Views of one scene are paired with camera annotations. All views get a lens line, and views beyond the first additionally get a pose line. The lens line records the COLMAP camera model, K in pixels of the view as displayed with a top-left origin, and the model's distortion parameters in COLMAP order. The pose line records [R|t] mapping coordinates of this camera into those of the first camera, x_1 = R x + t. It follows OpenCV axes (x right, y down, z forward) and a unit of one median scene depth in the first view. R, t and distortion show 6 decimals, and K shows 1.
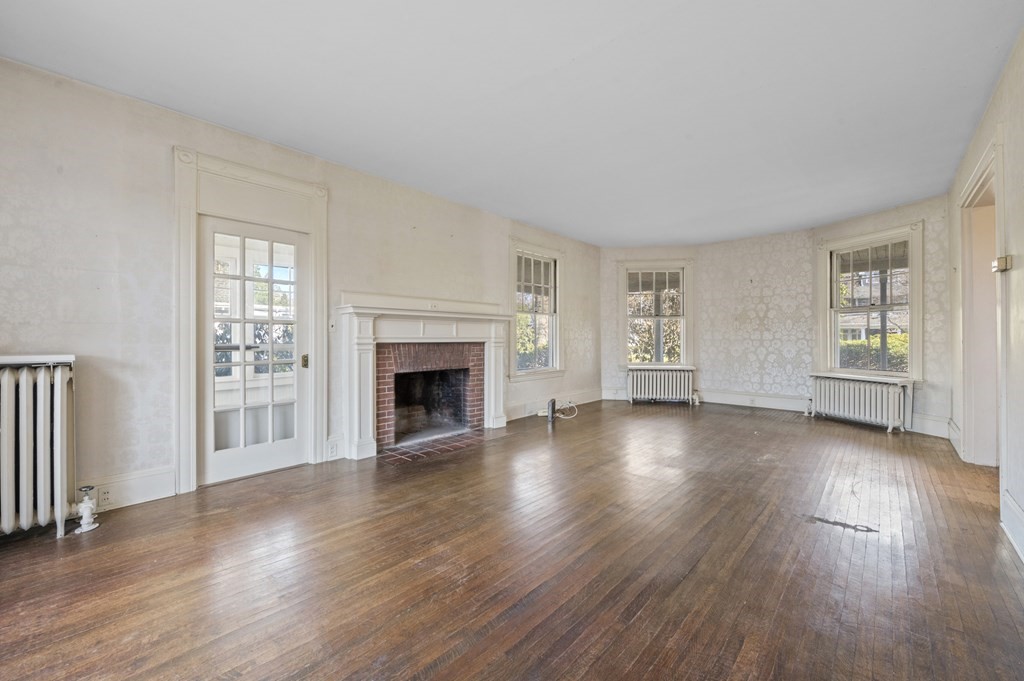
lens RADIAL K [[418.9, 0, 511.8], [0, 418.9, 338.3], [0, 0, 1]] dist [-0.000873, -0.000428]
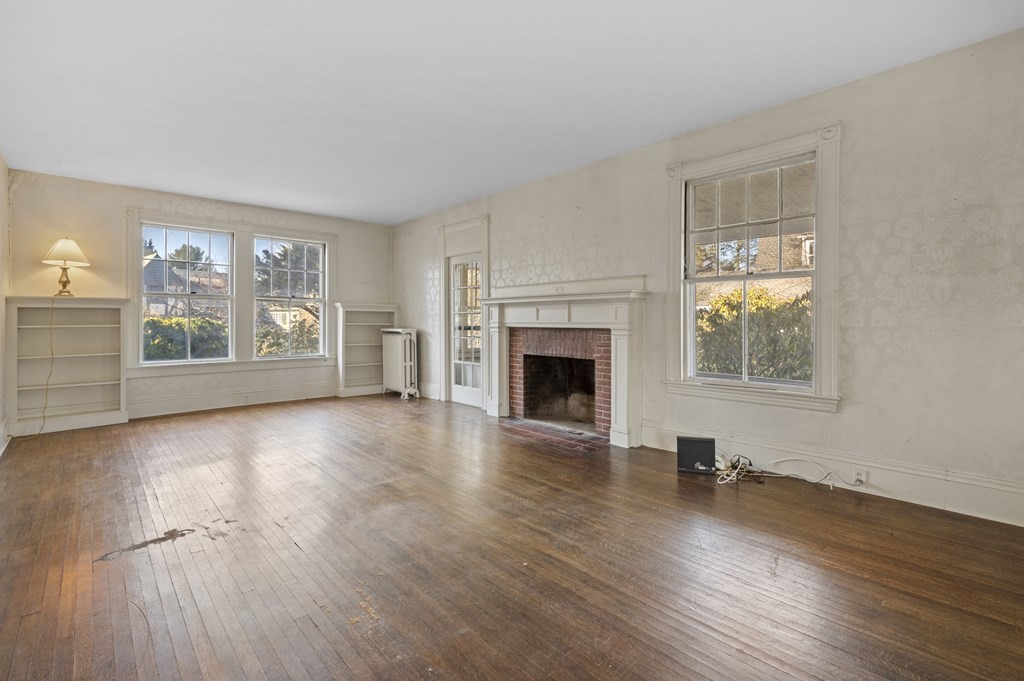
lens RADIAL K [[468.2, 0, 510.9], [0, 468.2, 322.5], [0, 0, 1]] dist [-0.005298, 0.000265]
pose [[-0.109070, 0.004884, -0.994022, 0.897321], [-0.000185, 0.999988, 0.004934, -0.007617], [0.994034, 0.000722, -0.109068, 1.013299]]
